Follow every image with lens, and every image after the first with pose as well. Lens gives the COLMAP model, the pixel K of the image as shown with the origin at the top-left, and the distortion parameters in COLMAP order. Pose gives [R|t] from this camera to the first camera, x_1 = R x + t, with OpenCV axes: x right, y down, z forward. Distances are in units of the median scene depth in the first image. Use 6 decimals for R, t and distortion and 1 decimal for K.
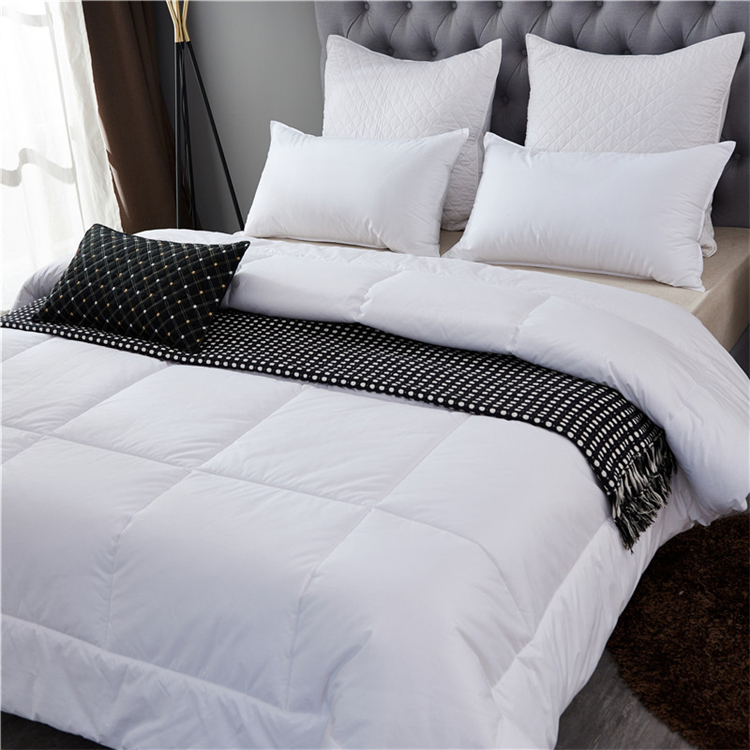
lens RADIAL K [[1265.3, 0, 374.7], [0, 1265.3, 374.9], [0, 0, 1]] dist [0.064760, 0.000000]
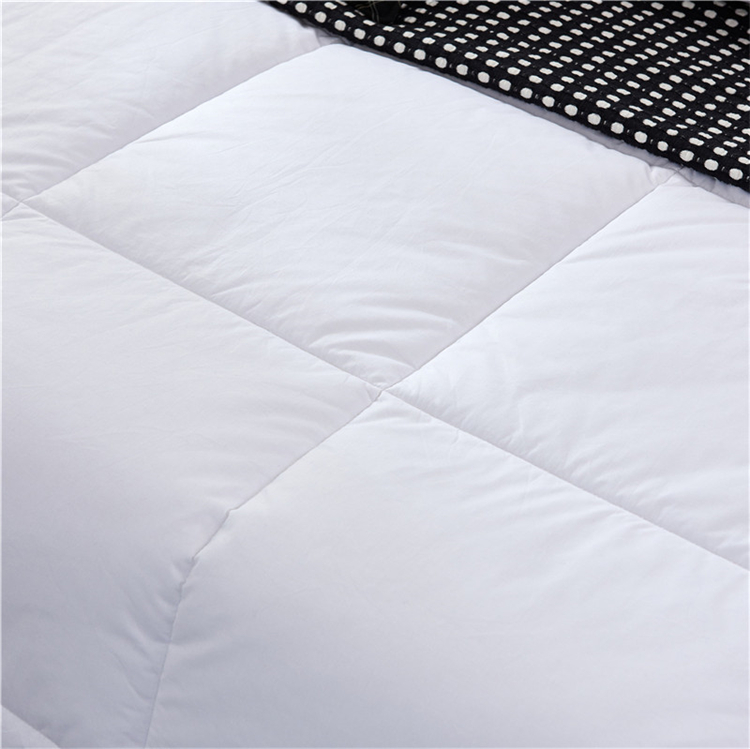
lens RADIAL K [[1768.2, 0, 375.4], [0, 1768.2, 374.4], [0, 0, 1]] dist [-0.020957, 0.000000]
pose [[0.988431, 0.151648, -0.002643, -0.142281], [-0.143286, 0.939364, 0.311551, -0.099706], [0.049729, -0.307568, 0.950226, 0.465010]]
